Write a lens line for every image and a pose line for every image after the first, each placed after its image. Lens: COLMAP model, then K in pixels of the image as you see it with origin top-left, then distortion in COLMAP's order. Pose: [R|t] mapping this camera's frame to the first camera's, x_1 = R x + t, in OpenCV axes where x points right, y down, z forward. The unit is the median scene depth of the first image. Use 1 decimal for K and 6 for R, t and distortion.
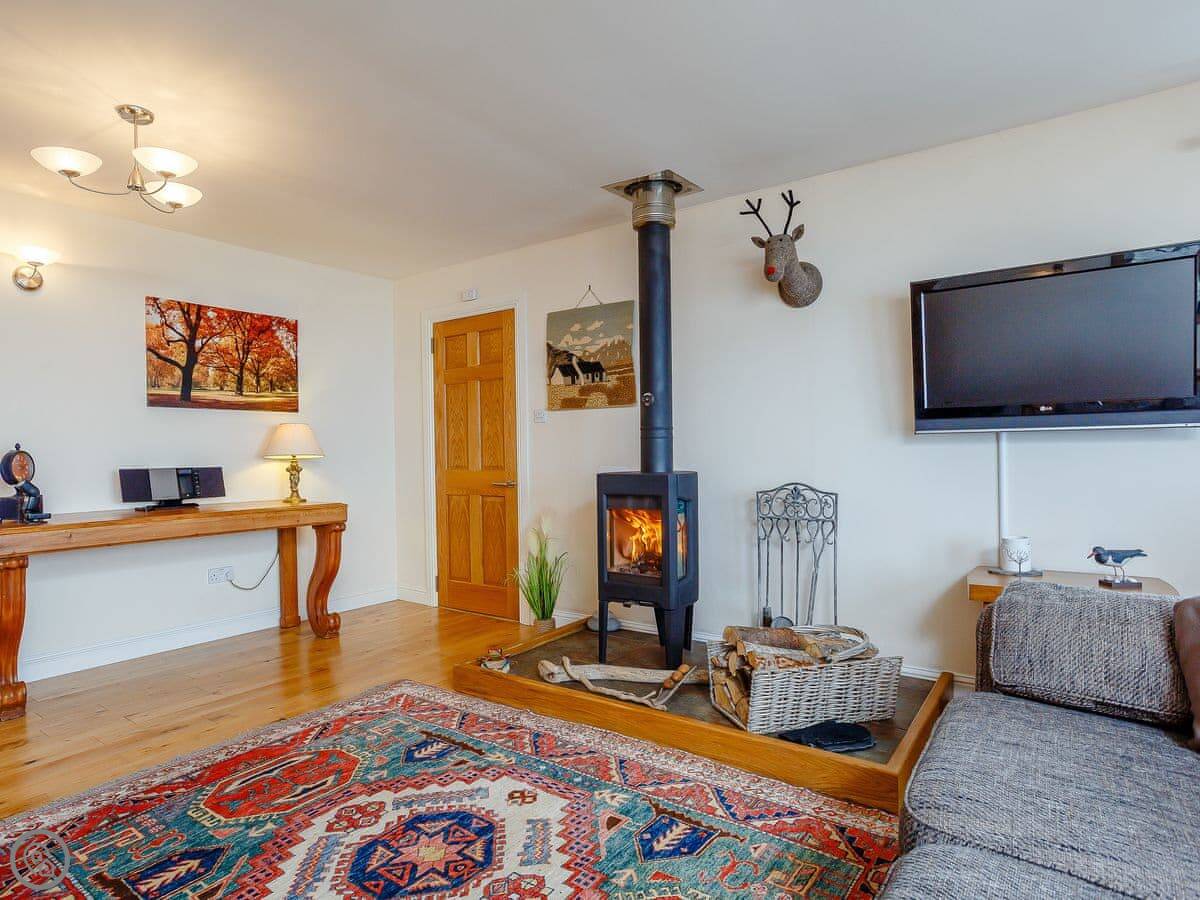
lens RADIAL K [[672.1, 0, 589.8], [0, 672.1, 447.0], [0, 0, 1]] dist [-0.039782, 0.016788]
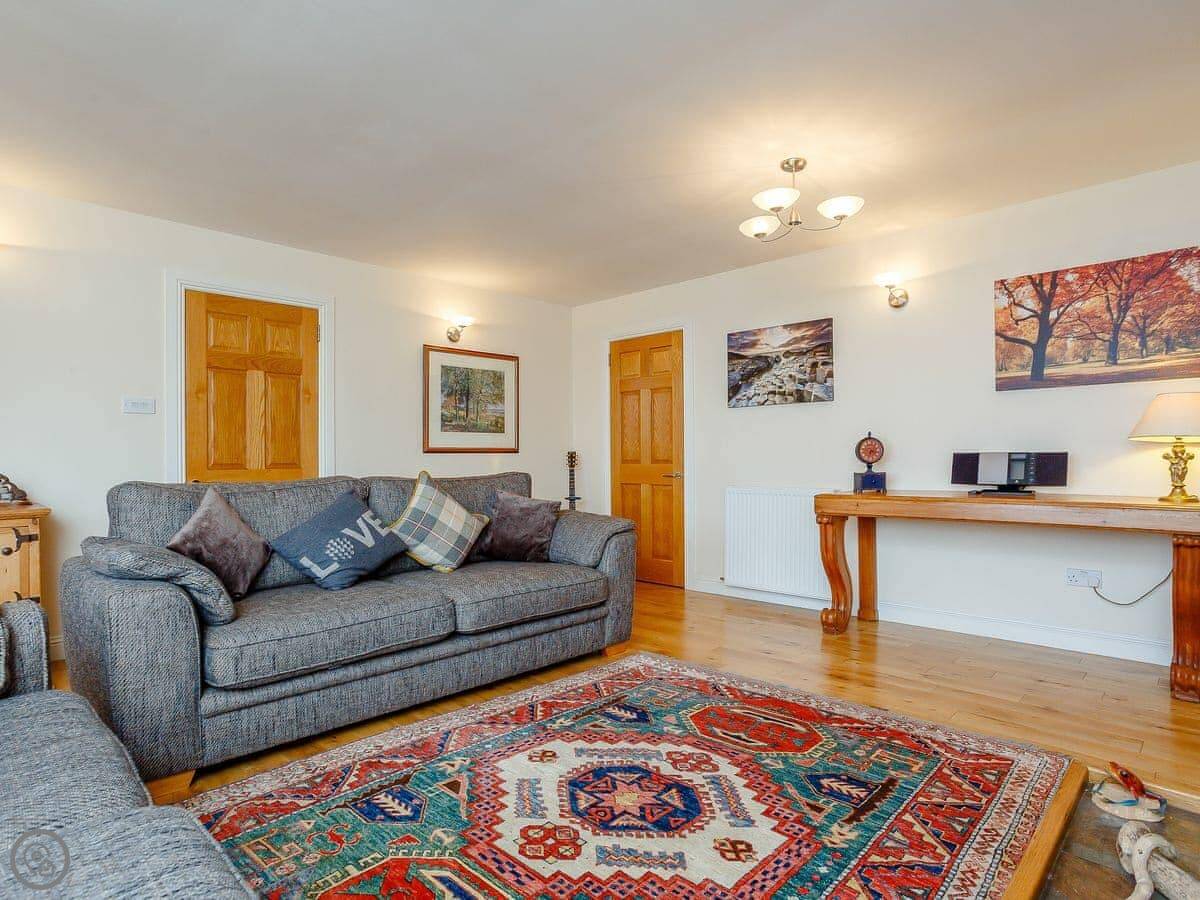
lens RADIAL K [[672.1, 0, 601.6], [0, 672.1, 456.7], [0, 0, 1]] dist [-0.039782, 0.016788]
pose [[-0.155156, 0.006381, -0.987869, 0.490140], [0.014809, 0.999882, 0.004133, 0.029544], [0.987779, -0.013988, -0.155232, 0.665142]]
